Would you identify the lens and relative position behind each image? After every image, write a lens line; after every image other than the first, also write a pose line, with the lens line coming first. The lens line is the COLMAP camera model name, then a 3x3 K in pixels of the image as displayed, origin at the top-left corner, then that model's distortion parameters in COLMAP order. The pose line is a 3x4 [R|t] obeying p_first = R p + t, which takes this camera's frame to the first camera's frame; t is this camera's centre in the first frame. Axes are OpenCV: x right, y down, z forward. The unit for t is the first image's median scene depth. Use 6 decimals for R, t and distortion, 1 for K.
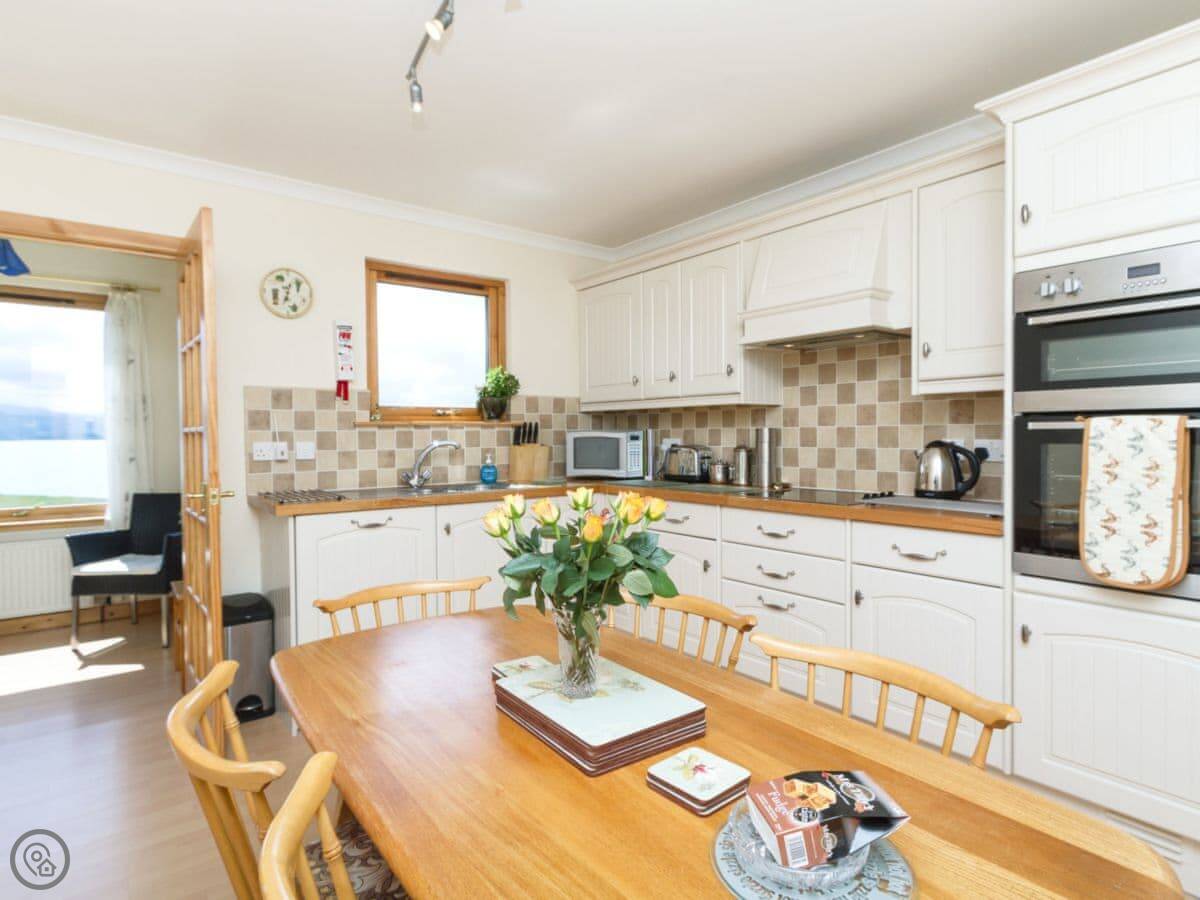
lens RADIAL K [[632.7, 0, 607.3], [0, 632.7, 450.9], [0, 0, 1]] dist [0.002323, 0.000881]
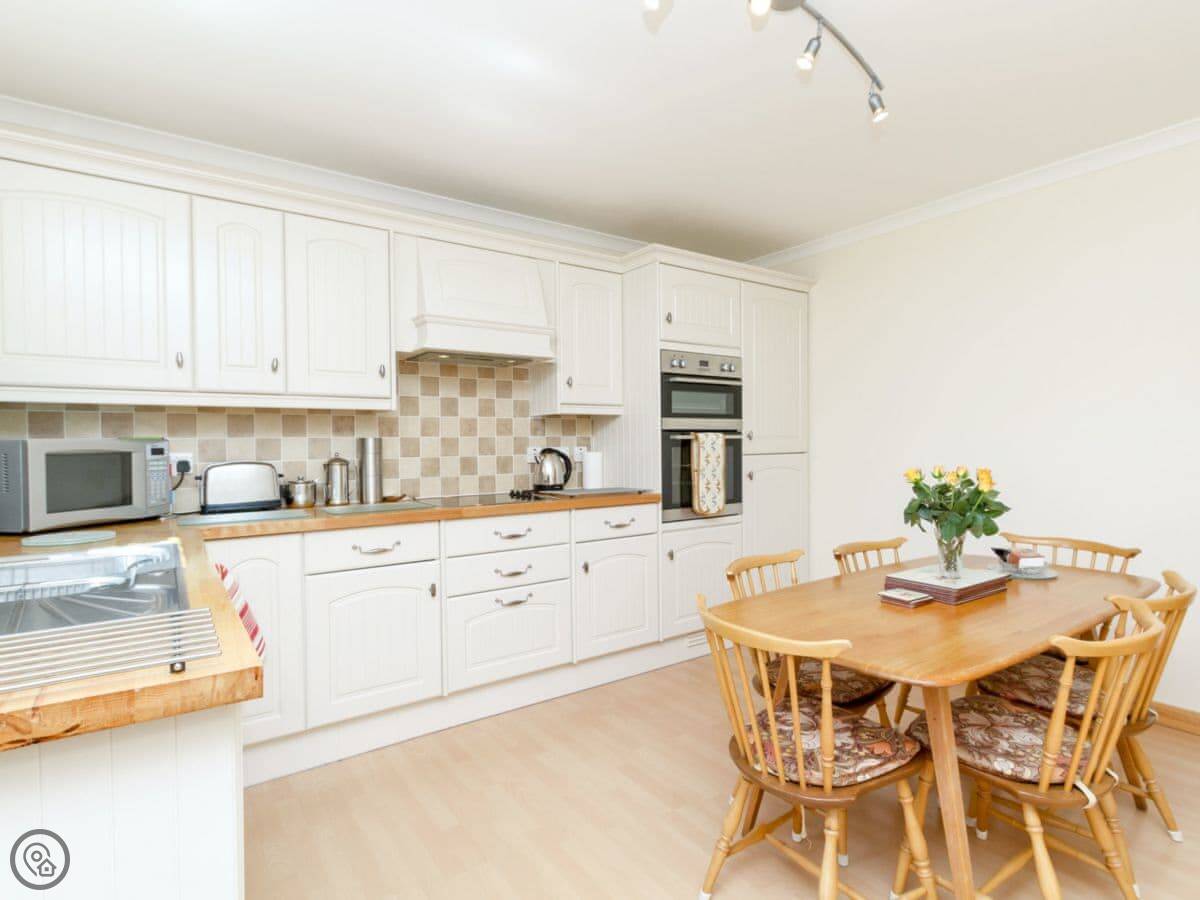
lens RADIAL K [[632.7, 0, 607.3], [0, 632.7, 450.9], [0, 0, 1]] dist [0.002323, 0.000881]
pose [[0.058078, -0.005674, 0.998296, -0.734470], [0.037027, 0.999308, 0.003525, -0.009103], [-0.997625, 0.036759, 0.058247, 0.707699]]
